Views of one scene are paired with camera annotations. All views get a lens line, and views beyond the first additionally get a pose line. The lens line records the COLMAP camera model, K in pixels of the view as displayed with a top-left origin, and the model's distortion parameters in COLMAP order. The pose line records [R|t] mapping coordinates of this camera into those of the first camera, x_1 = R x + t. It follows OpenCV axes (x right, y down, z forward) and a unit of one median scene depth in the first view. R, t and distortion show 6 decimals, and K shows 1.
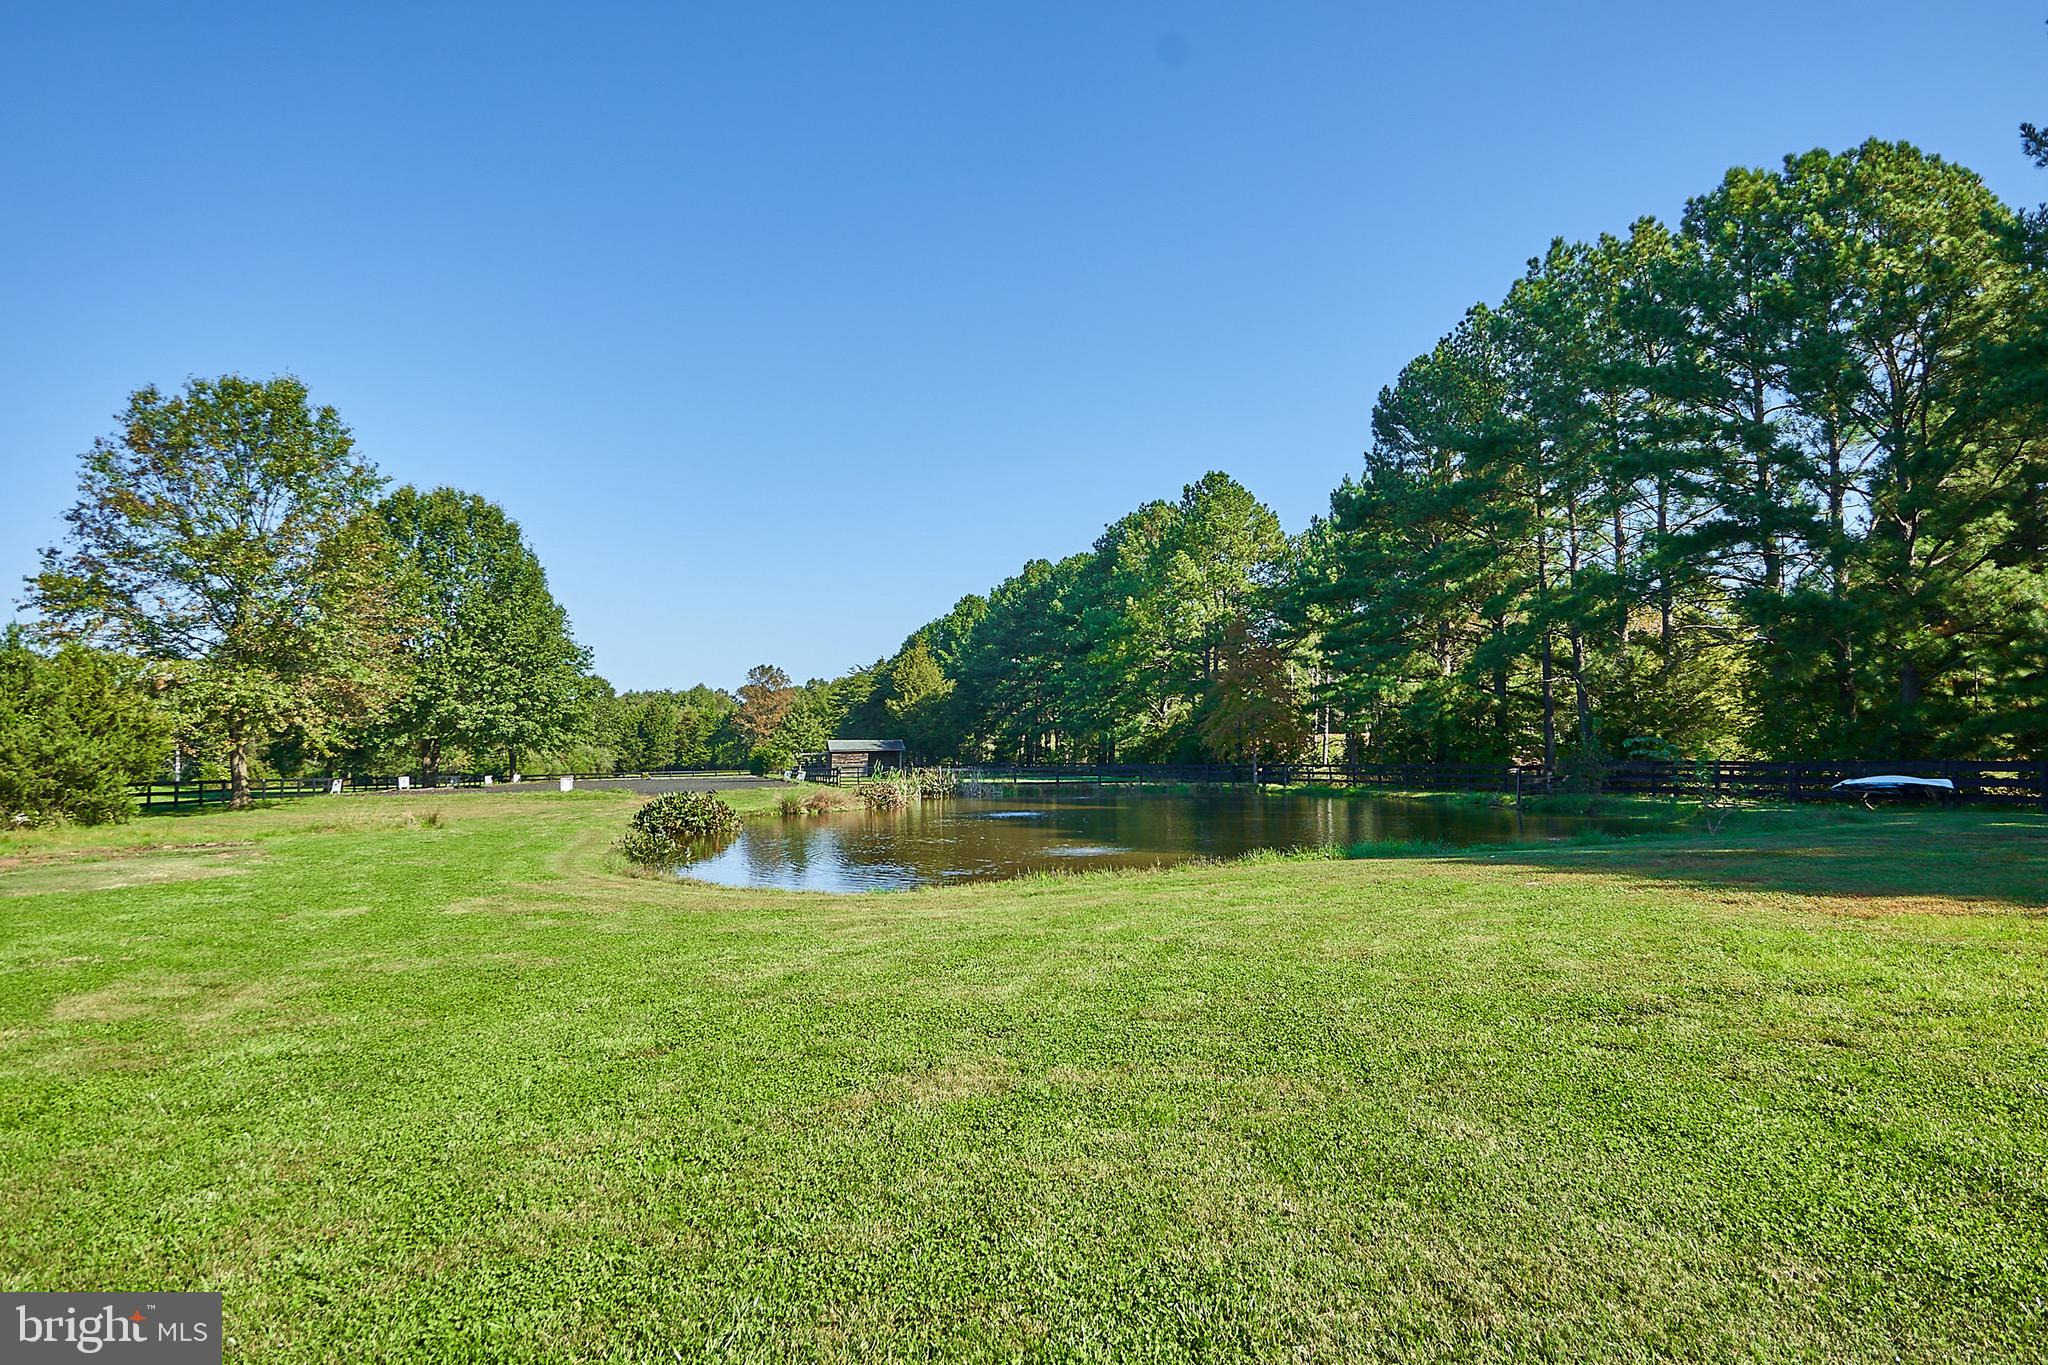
lens RADIAL K [[1132.8, 0, 1013.3], [0, 1132.8, 691.4], [0, 0, 1]] dist [0.000194, 0.000344]
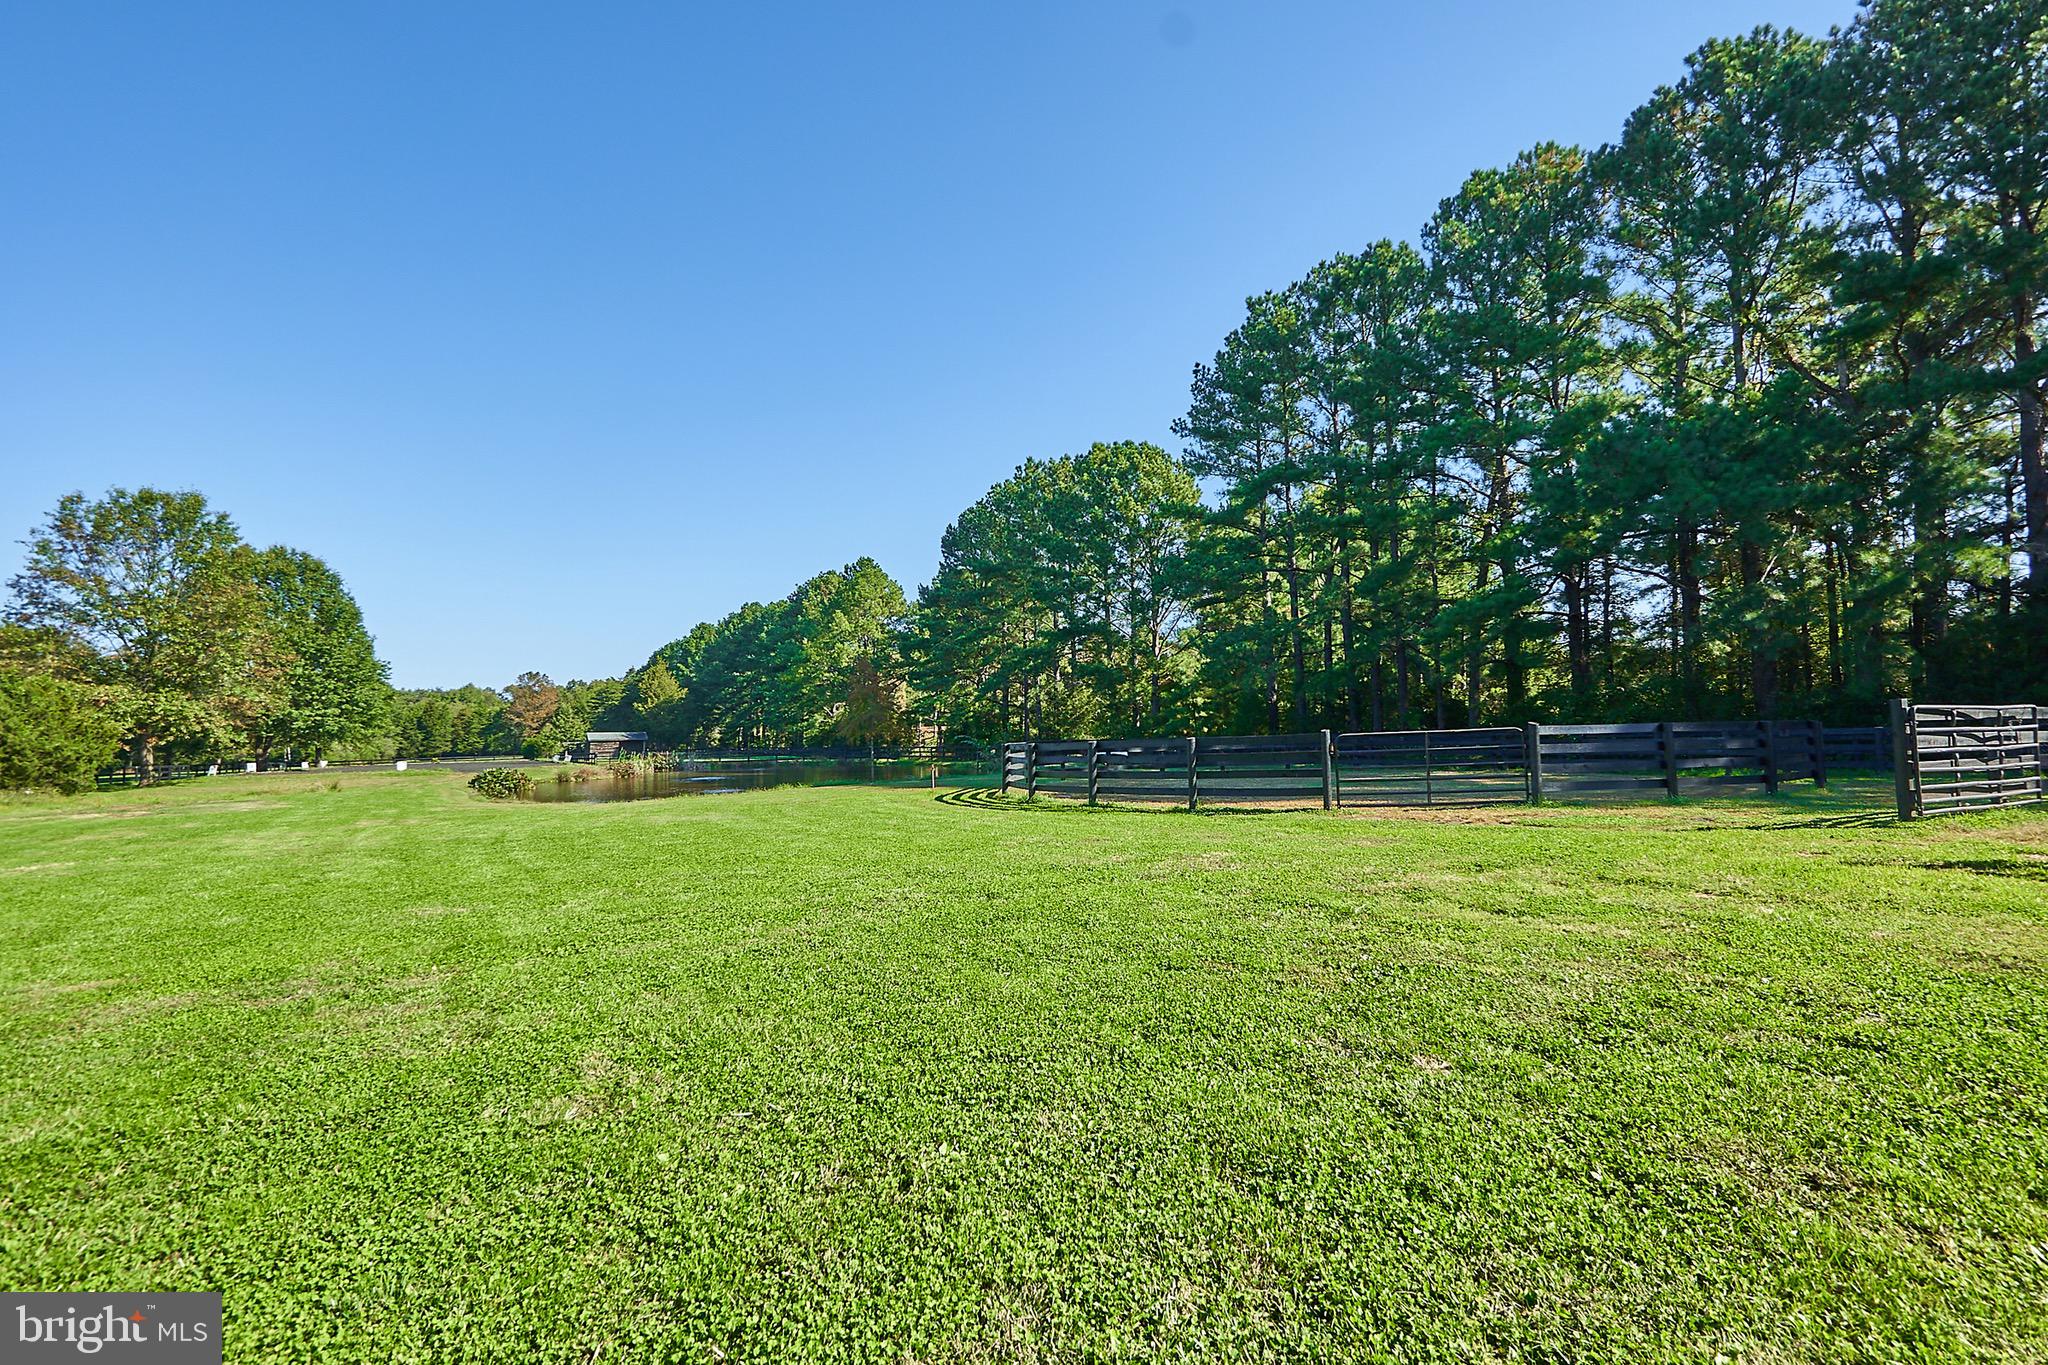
lens RADIAL K [[904.9, 0, 1022.6], [0, 904.9, 673.6], [0, 0, 1]] dist [-0.004455, -0.000803]
pose [[0.958622, 0.012045, 0.284427, 0.038431], [-0.007586, 0.999831, -0.016775, -0.017879], [-0.284581, 0.013924, 0.958551, -0.257868]]
